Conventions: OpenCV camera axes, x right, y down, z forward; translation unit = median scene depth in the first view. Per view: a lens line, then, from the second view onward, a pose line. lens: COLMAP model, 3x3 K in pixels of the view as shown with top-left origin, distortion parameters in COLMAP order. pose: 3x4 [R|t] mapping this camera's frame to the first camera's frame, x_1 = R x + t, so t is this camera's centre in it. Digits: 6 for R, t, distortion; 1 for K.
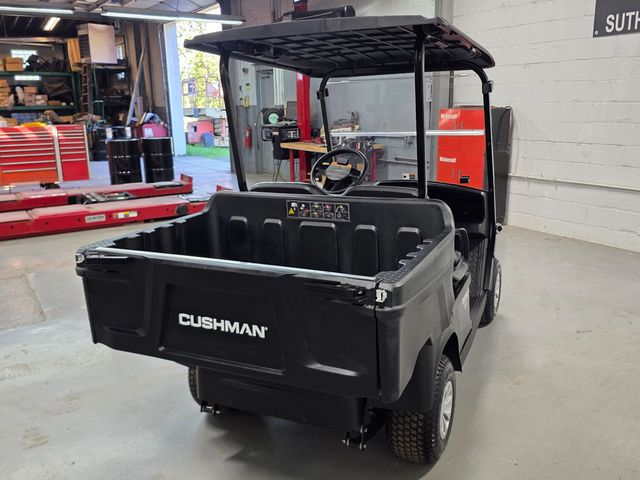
lens RADIAL K [[566.9, 0, 319.0], [0, 566.9, 245.7], [0, 0, 1]] dist [0.083718, -0.095401]
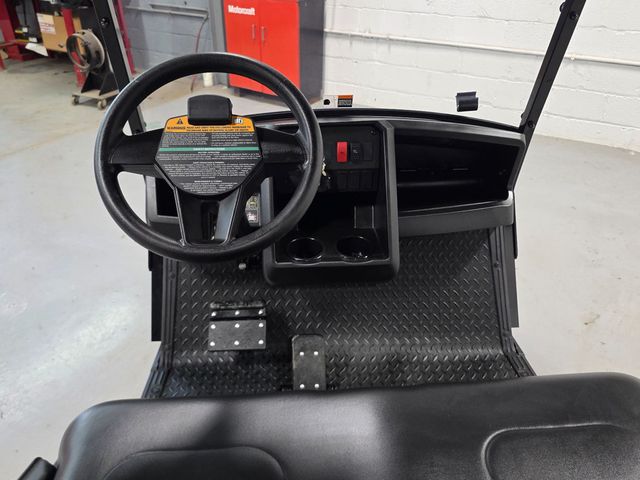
lens RADIAL K [[514.5, 0, 310.3], [0, 514.5, 225.6], [0, 0, 1]] dist [0.054912, -0.057291]
pose [[0.888638, -0.208841, 0.408299, -0.014153], [0.090341, 0.952568, 0.290608, -0.079540], [-0.449624, -0.221360, 0.865355, 0.366466]]
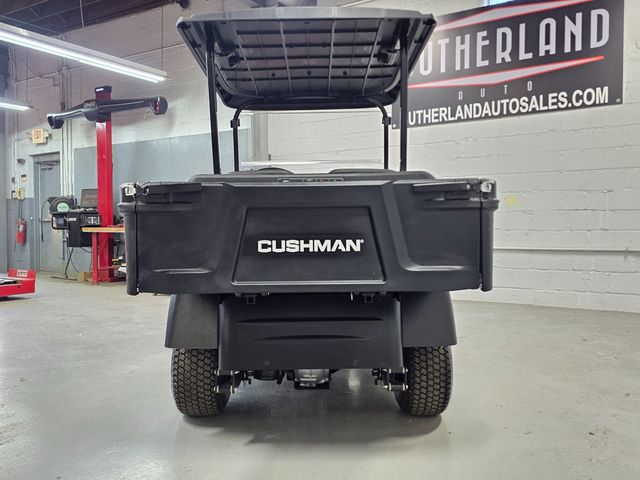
lens RADIAL K [[566.9, 0, 314.5], [0, 566.9, 236.6], [0, 0, 1]] dist [0.083718, -0.095401]
pose [[0.908478, 0.006835, 0.417876, -0.158546], [0.090046, 0.973182, -0.211681, 0.091682], [-0.408117, 0.229935, 0.883499, 0.031319]]
